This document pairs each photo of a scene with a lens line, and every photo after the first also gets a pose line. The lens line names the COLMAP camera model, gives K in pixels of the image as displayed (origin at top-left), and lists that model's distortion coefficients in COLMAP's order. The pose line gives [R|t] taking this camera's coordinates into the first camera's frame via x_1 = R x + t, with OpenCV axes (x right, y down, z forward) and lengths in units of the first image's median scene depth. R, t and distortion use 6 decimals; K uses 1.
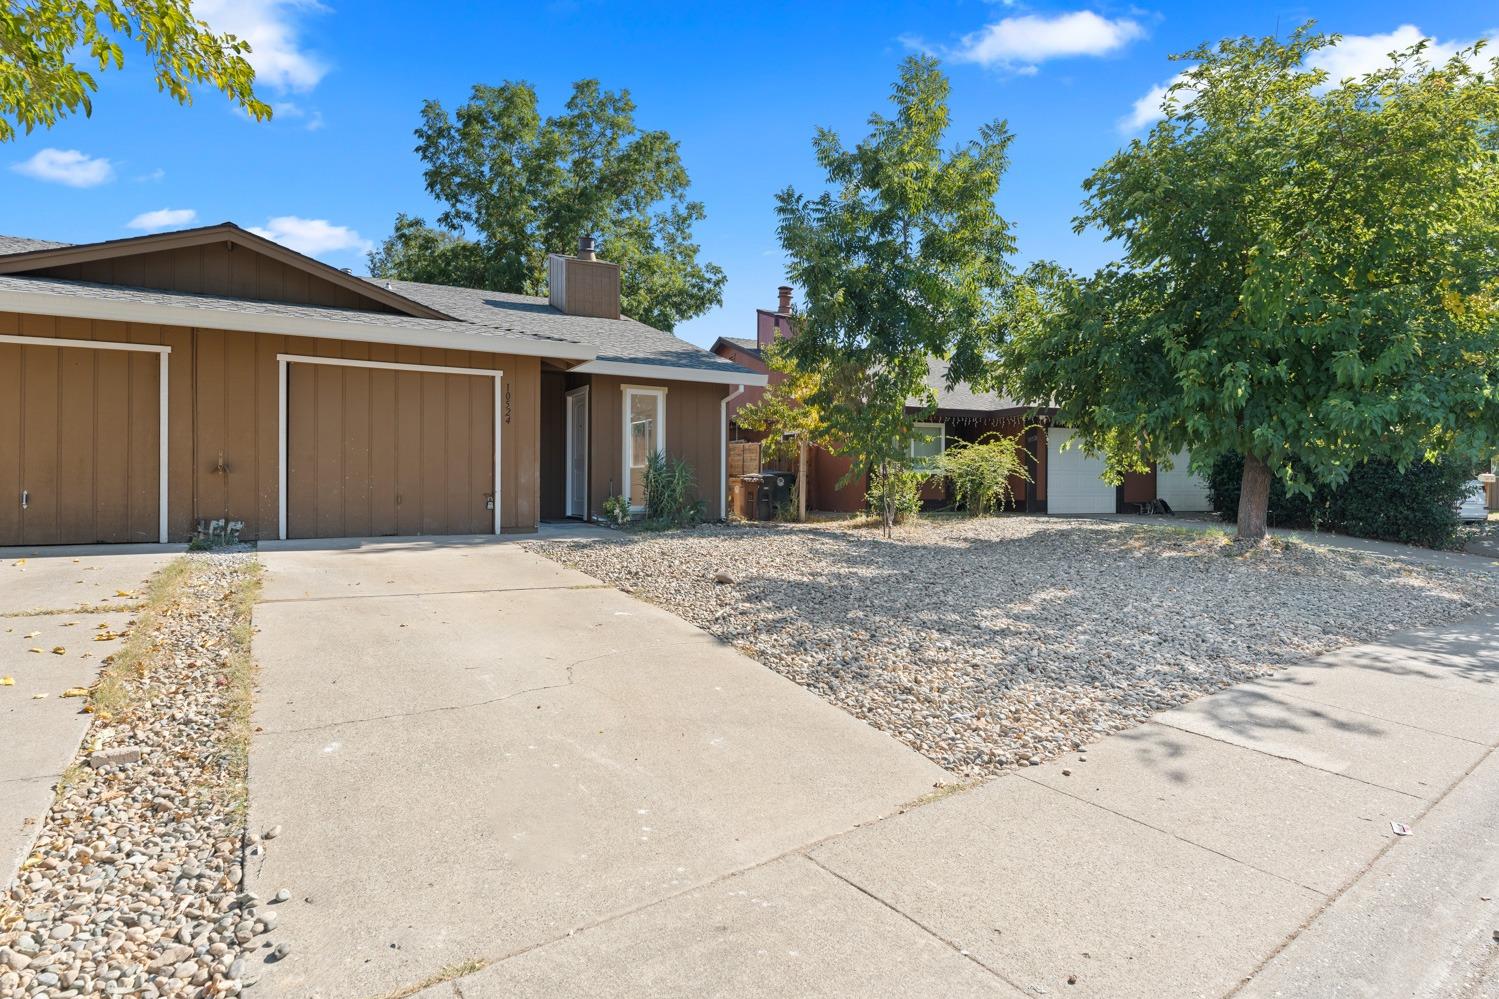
lens RADIAL K [[818.2, 0, 749.6], [0, 818.2, 492.6], [0, 0, 1]] dist [0.002352, -0.000177]
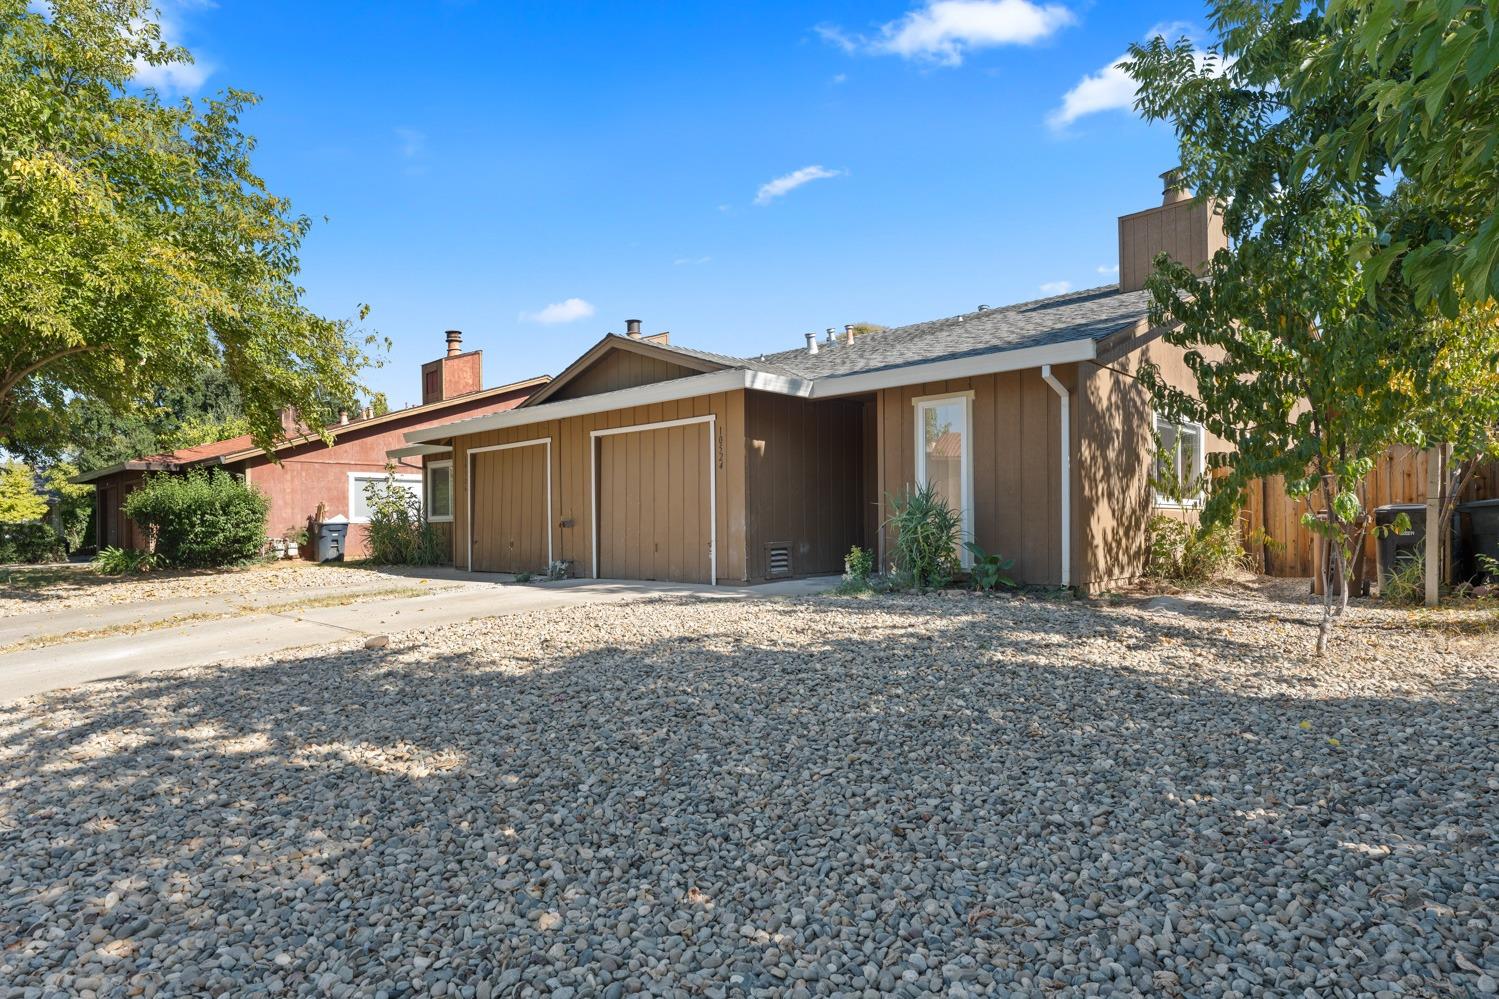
lens RADIAL K [[818.2, 0, 744.0], [0, 818.2, 529.5], [0, 0, 1]] dist [0.002352, -0.000177]
pose [[0.280623, 0.000951, -0.959818, 0.424187], [0.005984, 0.999978, 0.002741, -0.011923], [0.959799, -0.006513, 0.280611, 0.525506]]
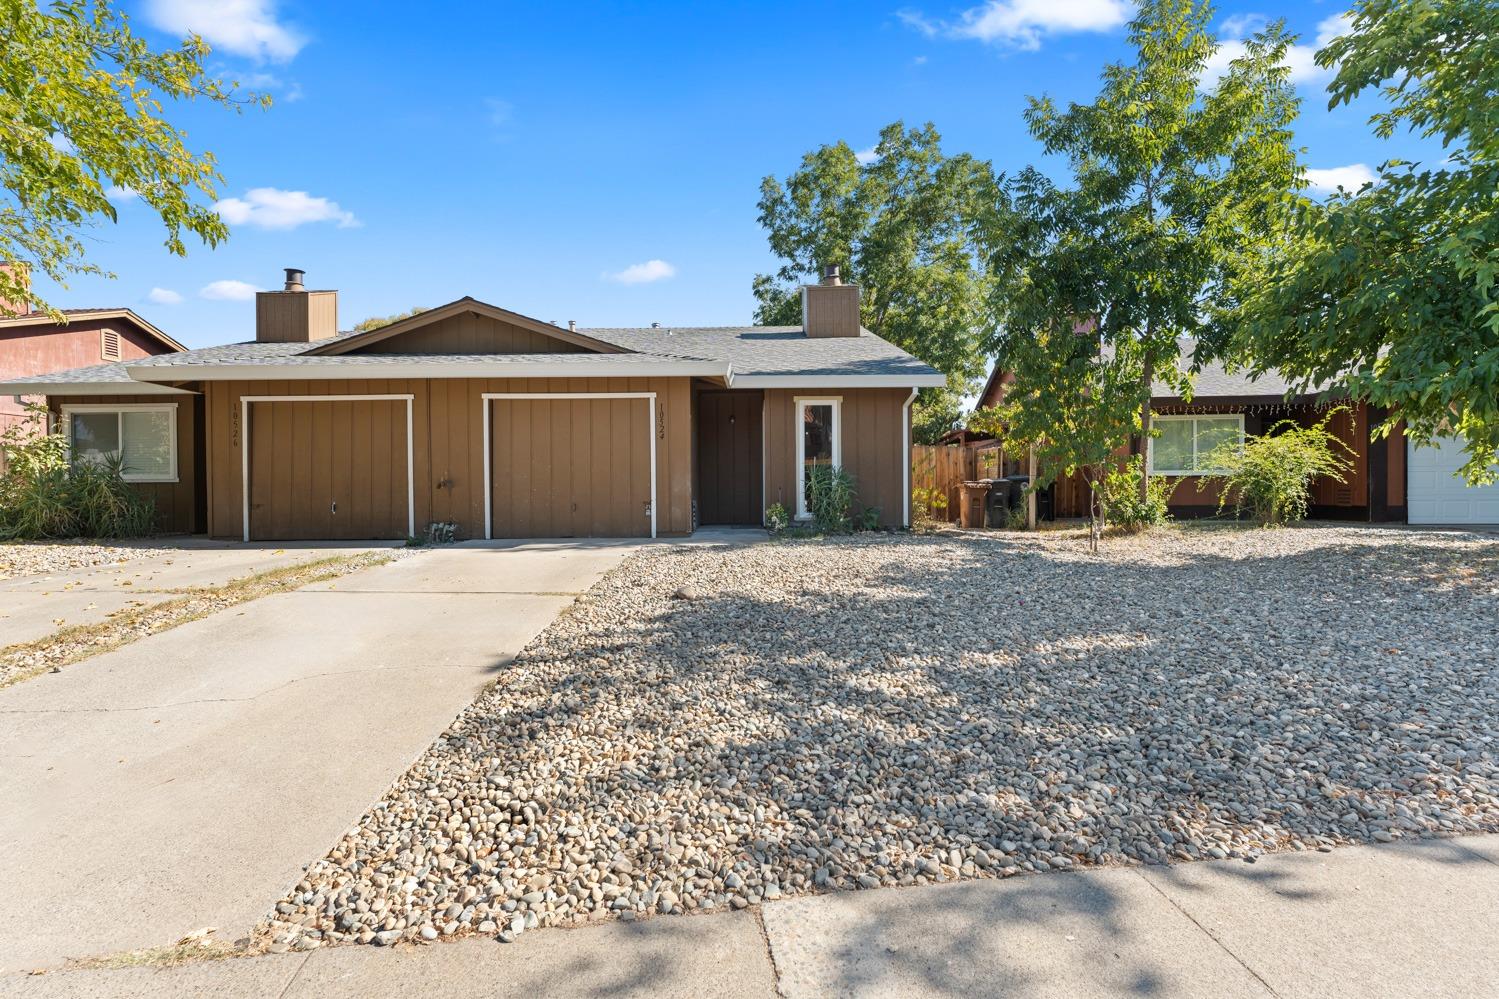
lens RADIAL K [[701.5, 0, 743.5], [0, 701.5, 502.3], [0, 0, 1]] dist [-0.002891, -0.001221]
pose [[0.862168, -0.004368, -0.506604, 0.196833], [0.006634, 0.999974, 0.002669, 0.000035], [0.506579, -0.005662, 0.862175, 0.159032]]
